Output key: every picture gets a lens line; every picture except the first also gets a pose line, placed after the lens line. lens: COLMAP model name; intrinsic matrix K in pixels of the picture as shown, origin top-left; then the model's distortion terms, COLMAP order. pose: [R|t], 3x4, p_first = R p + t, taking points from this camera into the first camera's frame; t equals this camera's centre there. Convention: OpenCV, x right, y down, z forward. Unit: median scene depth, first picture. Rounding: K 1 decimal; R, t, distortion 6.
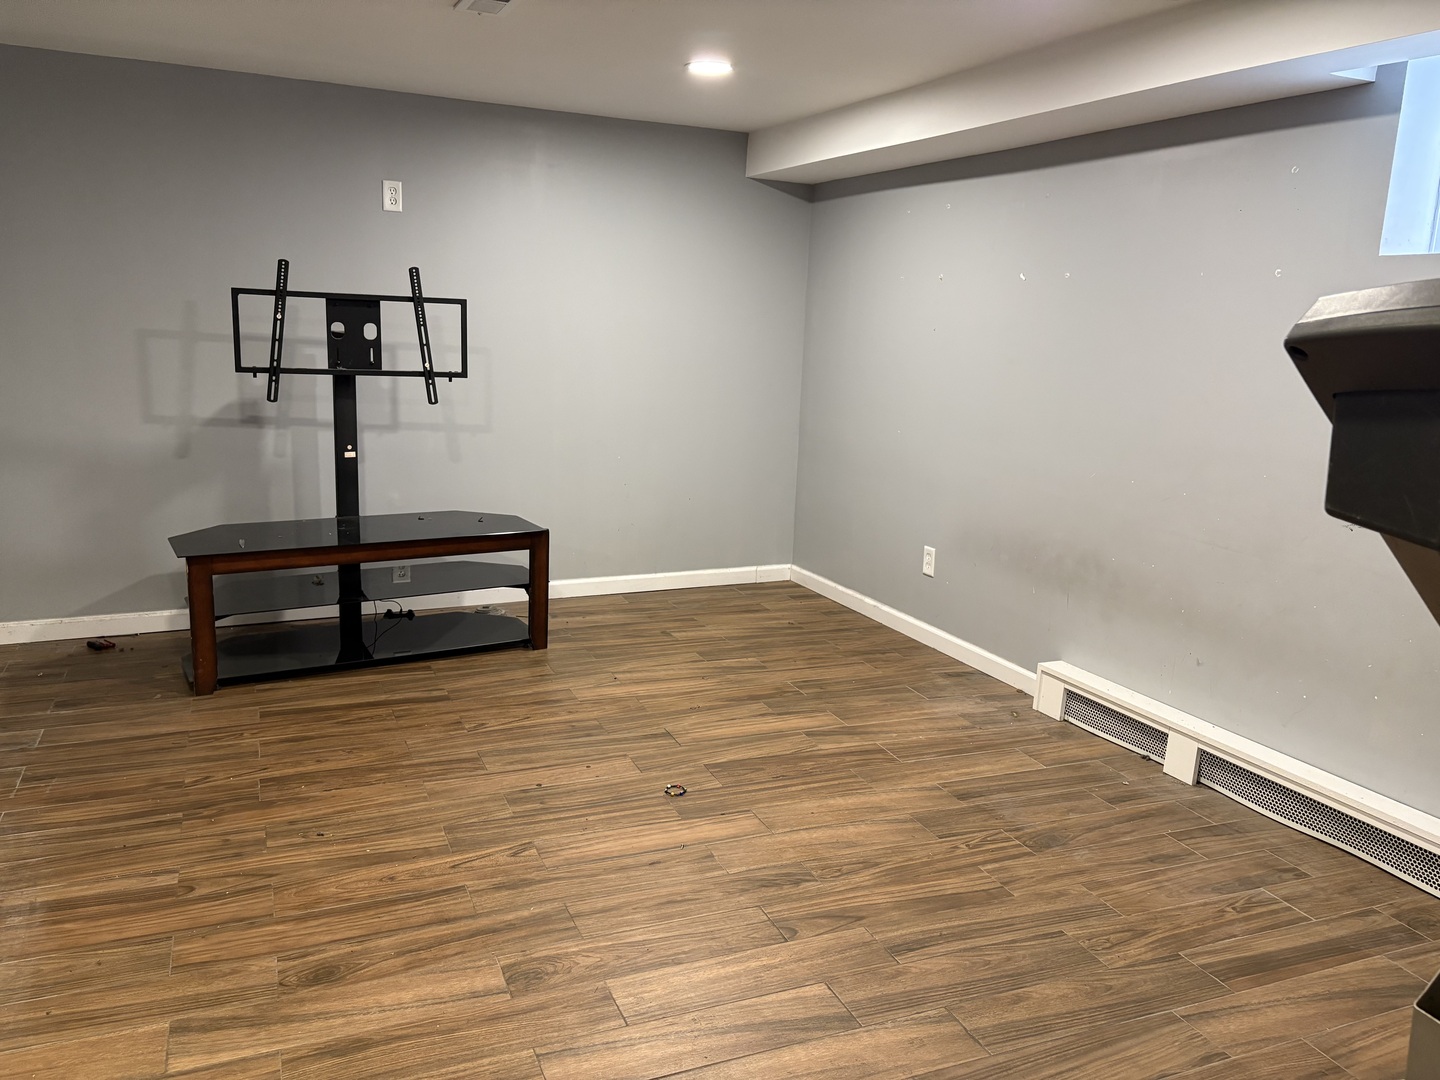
lens RADIAL K [[1078.4, 0, 717.4], [0, 1078.4, 535.9], [0, 0, 1]] dist [0.052113, -0.057782]
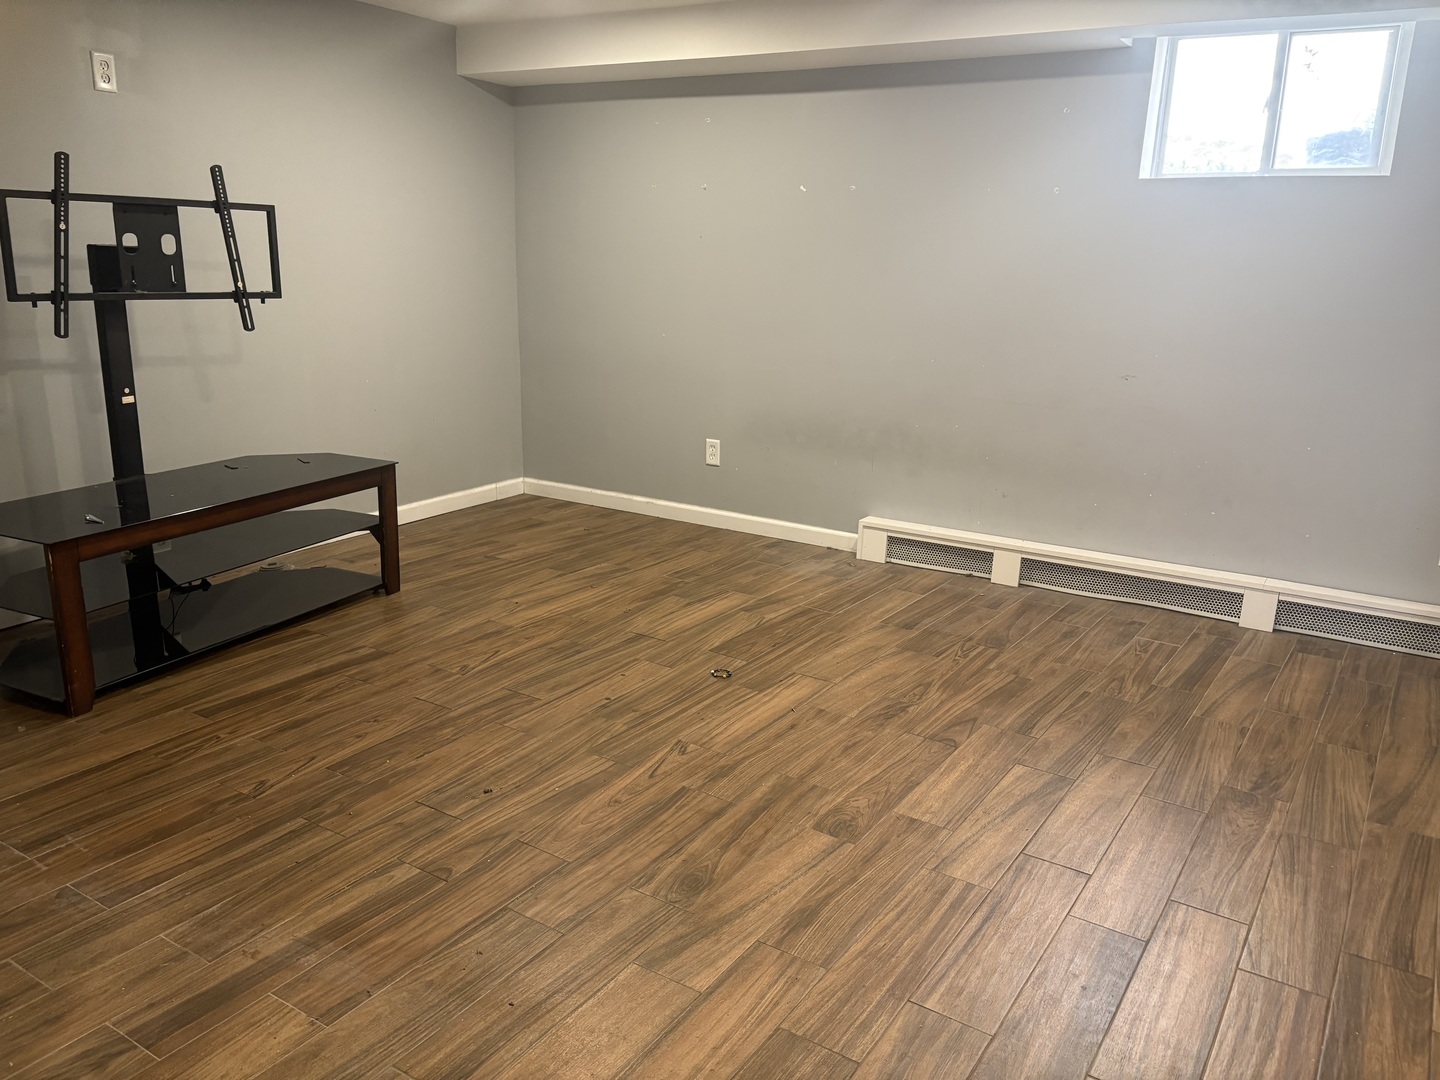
lens RADIAL K [[1078.4, 0, 718.7], [0, 1078.4, 540.3], [0, 0, 1]] dist [0.052113, -0.057782]
pose [[0.831379, -0.158562, 0.532604, -0.486709], [0.114192, 0.986721, 0.115506, -0.017445], [-0.543847, -0.035210, 0.838446, 0.084235]]
